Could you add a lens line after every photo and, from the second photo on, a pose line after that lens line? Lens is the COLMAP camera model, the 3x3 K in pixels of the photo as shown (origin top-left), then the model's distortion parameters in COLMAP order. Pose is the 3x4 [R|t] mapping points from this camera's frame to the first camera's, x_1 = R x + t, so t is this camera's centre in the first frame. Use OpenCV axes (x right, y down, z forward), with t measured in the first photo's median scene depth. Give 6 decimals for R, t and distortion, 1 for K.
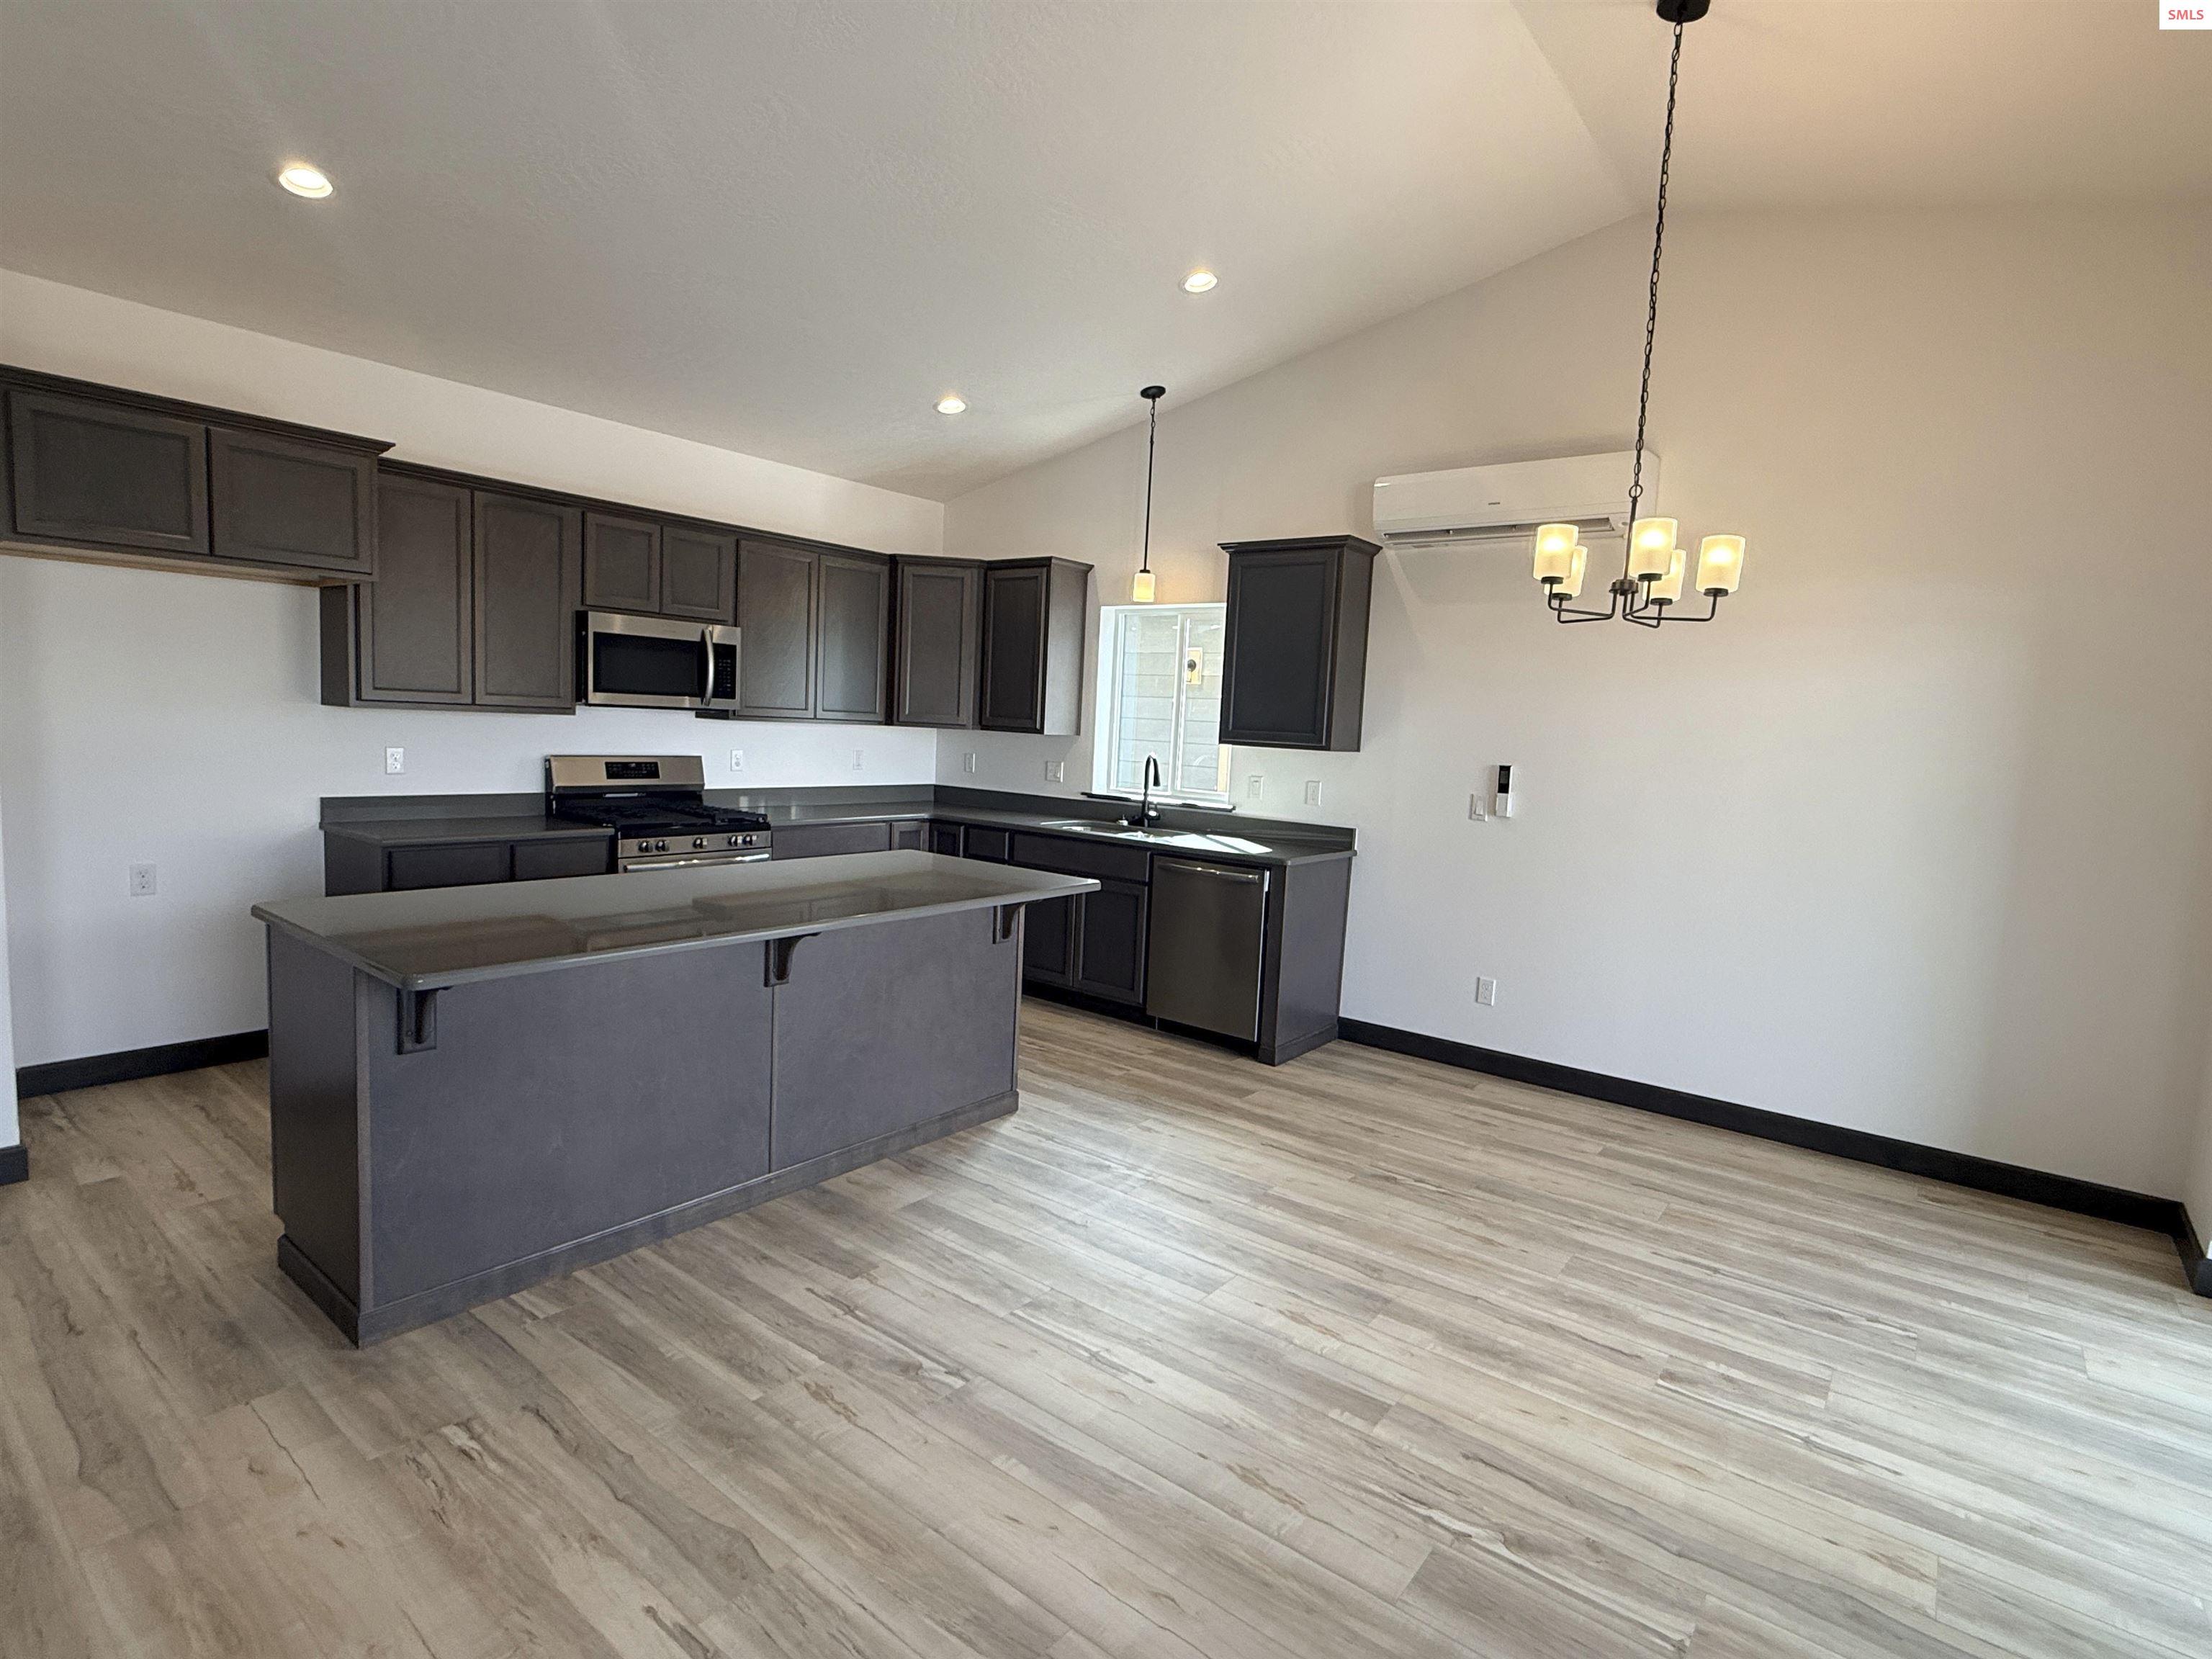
lens RADIAL K [[1103.4, 0, 1098.2], [0, 1103.4, 827.3], [0, 0, 1]] dist [-0.000169, 0.000163]
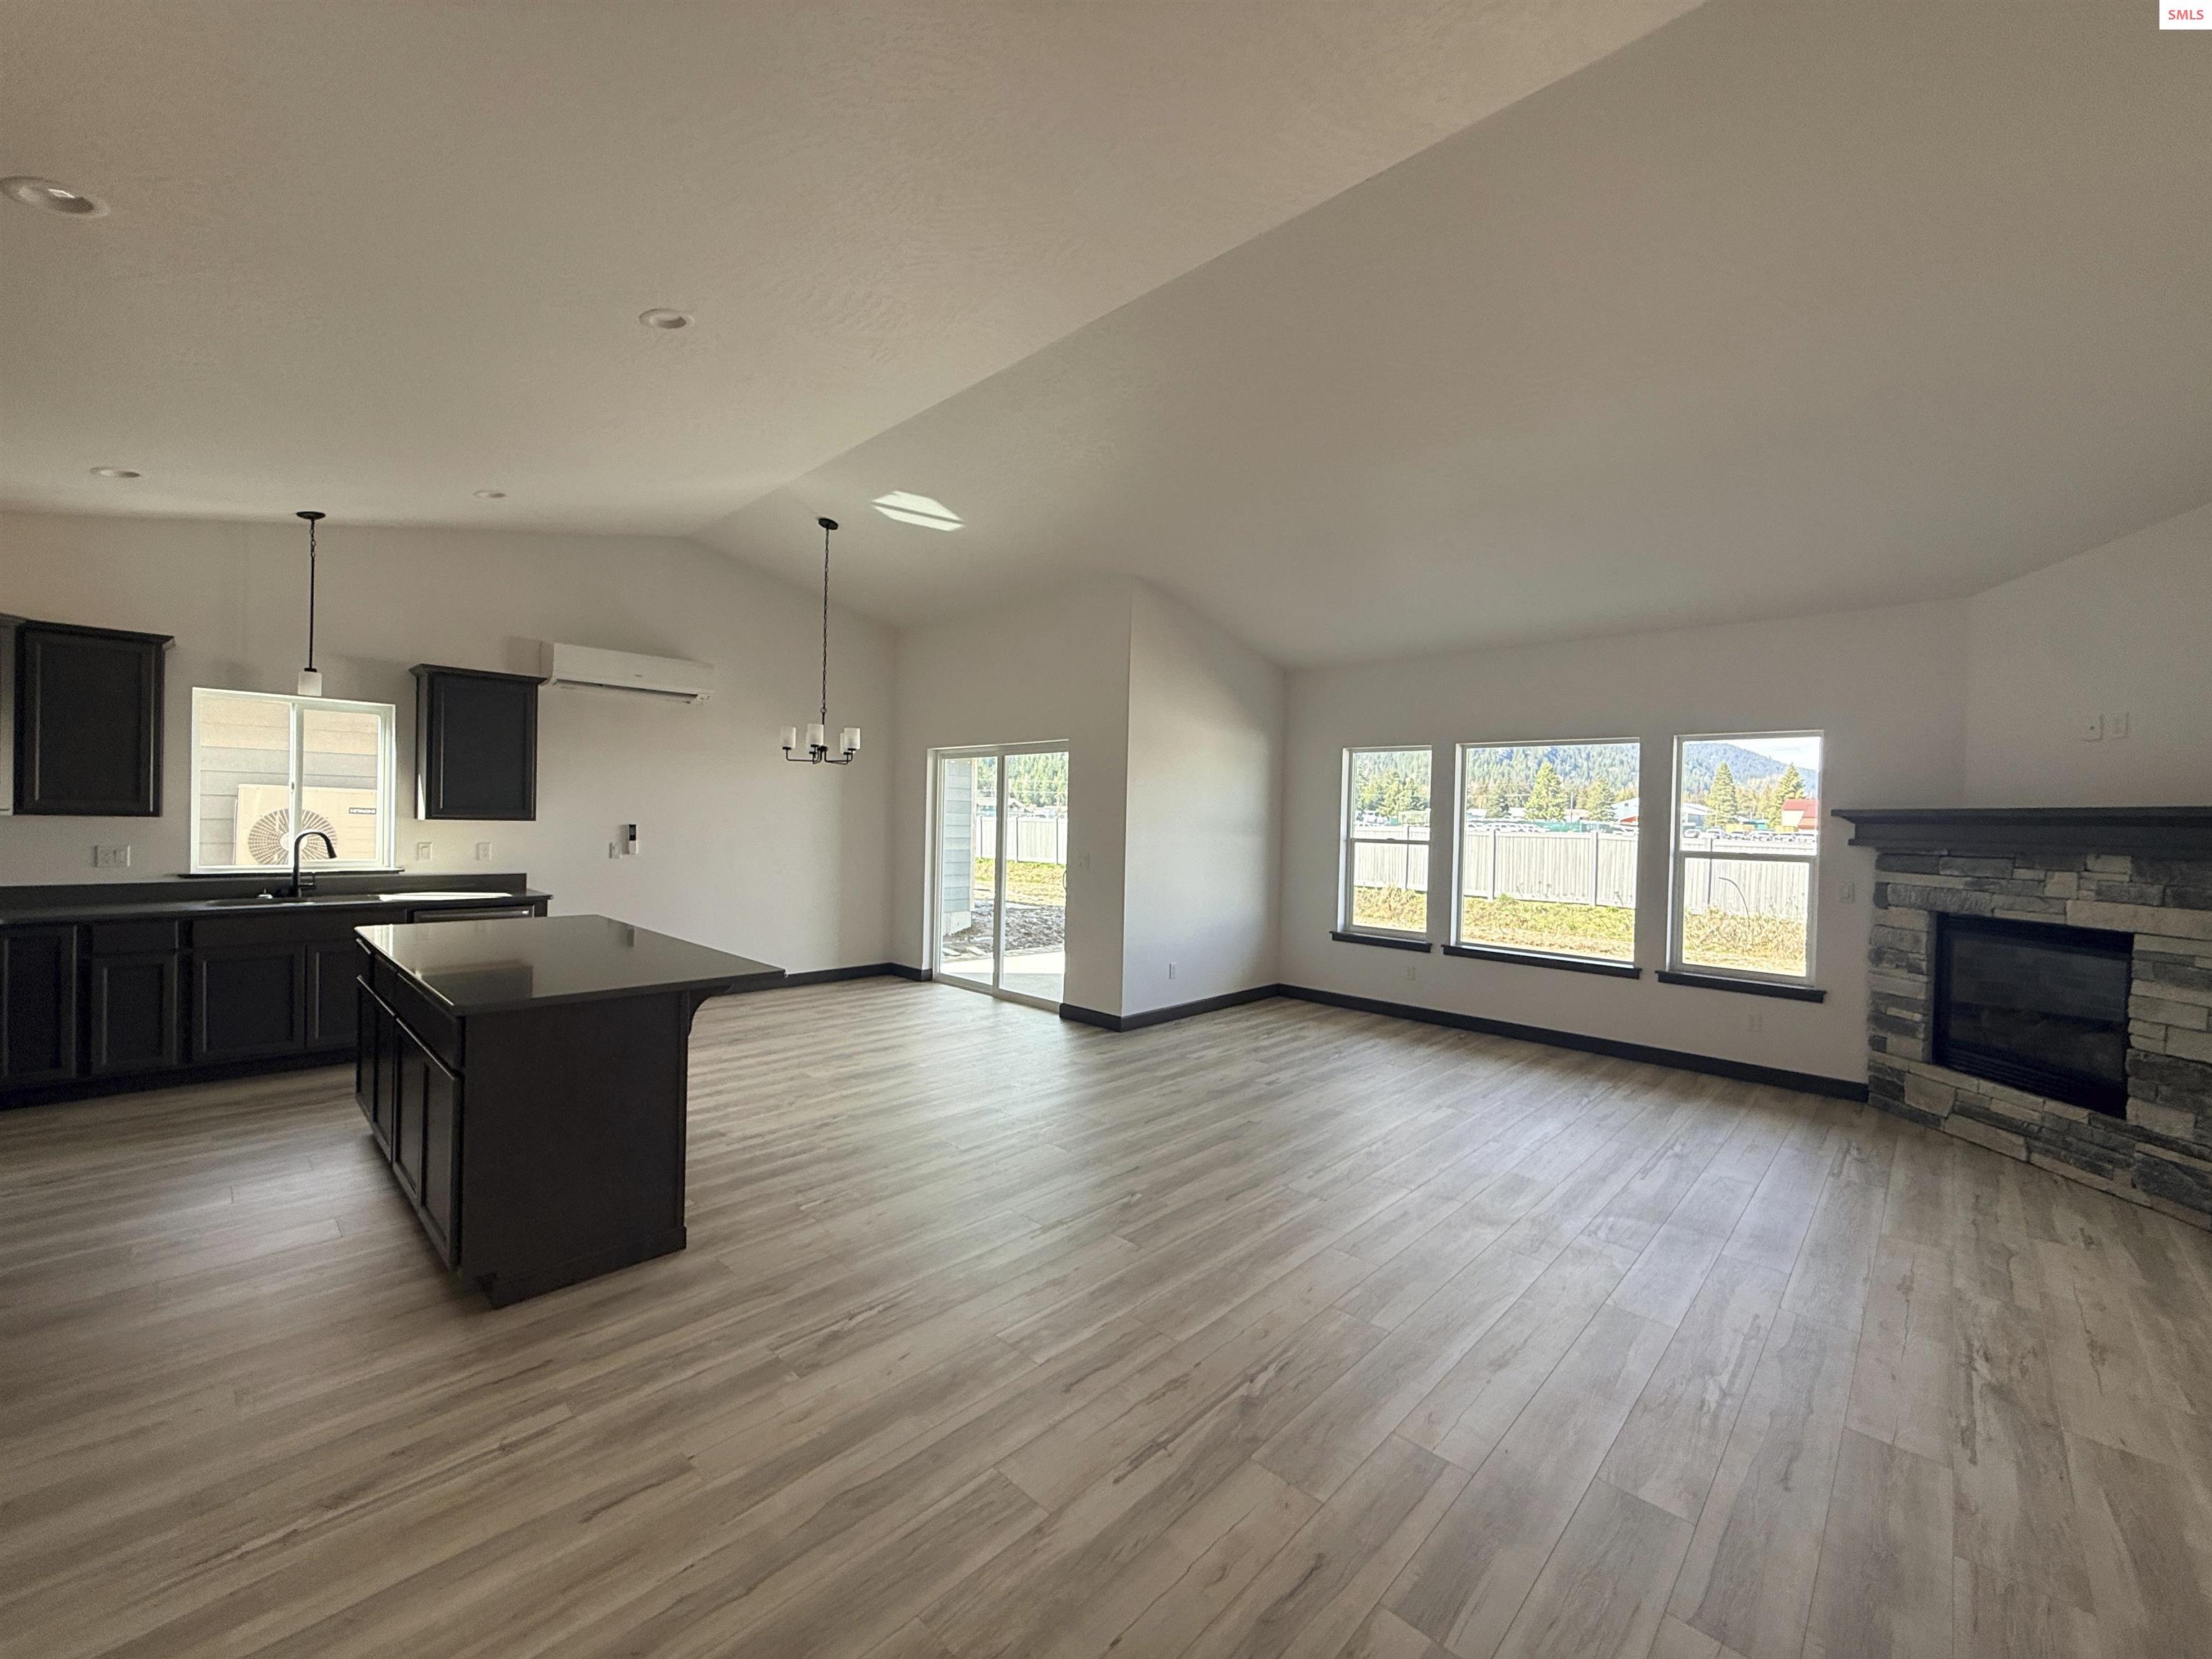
lens RADIAL K [[885.1, 0, 1100.8], [0, 885.1, 829.6], [0, 0, 1]] dist [-0.000569, 0.000146]
pose [[0.098583, -0.058570, 0.993404, -1.036536], [0.077465, 0.995689, 0.051018, -0.069202], [-0.992109, 0.071925, 0.102695, 0.152901]]
